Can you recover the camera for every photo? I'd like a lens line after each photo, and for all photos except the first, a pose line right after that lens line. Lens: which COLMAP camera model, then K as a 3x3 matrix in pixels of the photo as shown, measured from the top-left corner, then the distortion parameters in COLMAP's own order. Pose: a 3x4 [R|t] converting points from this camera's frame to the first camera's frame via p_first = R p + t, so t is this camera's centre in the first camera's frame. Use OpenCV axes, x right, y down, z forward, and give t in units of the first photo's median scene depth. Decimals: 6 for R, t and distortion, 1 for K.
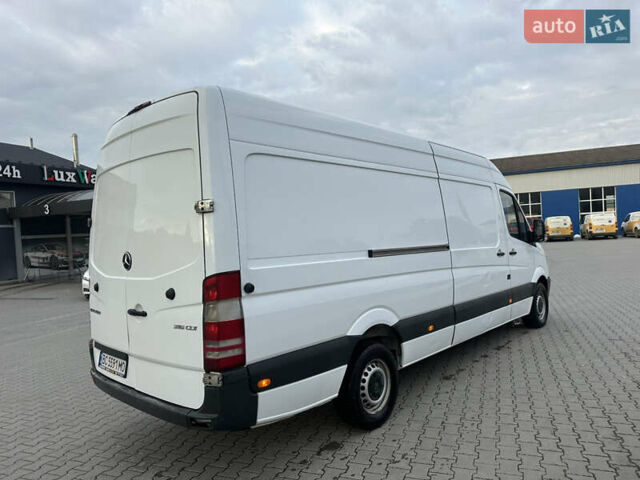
lens RADIAL K [[498.3, 0, 306.9], [0, 498.3, 241.8], [0, 0, 1]] dist [-0.007490, -0.003536]
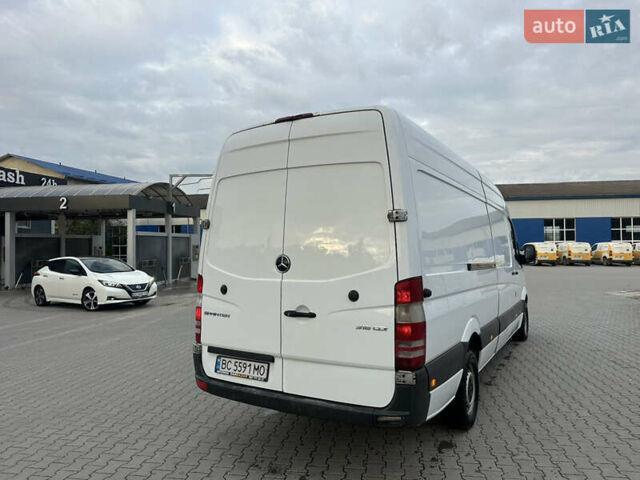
lens RADIAL K [[501.9, 0, 330.5], [0, 501.9, 224.6], [0, 0, 1]] dist [-0.007859, -0.008591]
pose [[0.970034, 0.062522, 0.234787, -0.497164], [-0.046360, 0.996199, -0.073742, 0.029730], [-0.238505, 0.060647, 0.969246, -0.016880]]
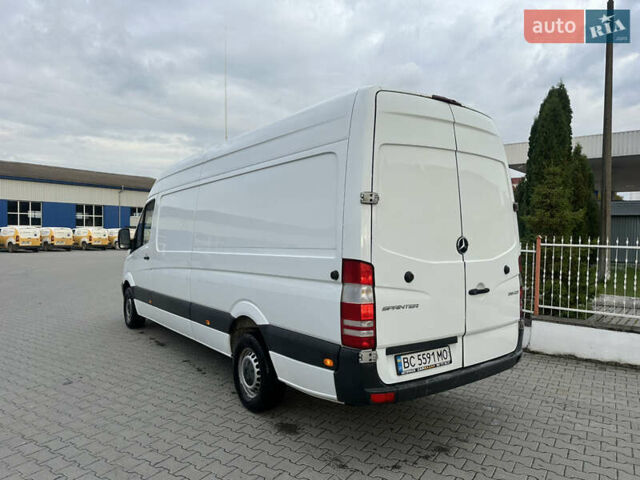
lens RADIAL K [[498.3, 0, 306.9], [0, 498.3, 241.8], [0, 0, 1]] dist [-0.007490, -0.003536]
pose [[0.116624, 0.042247, 0.992277, -1.394421], [0.001685, 0.999085, -0.042735, 0.074039], [-0.993175, 0.006656, 0.116446, 1.170040]]
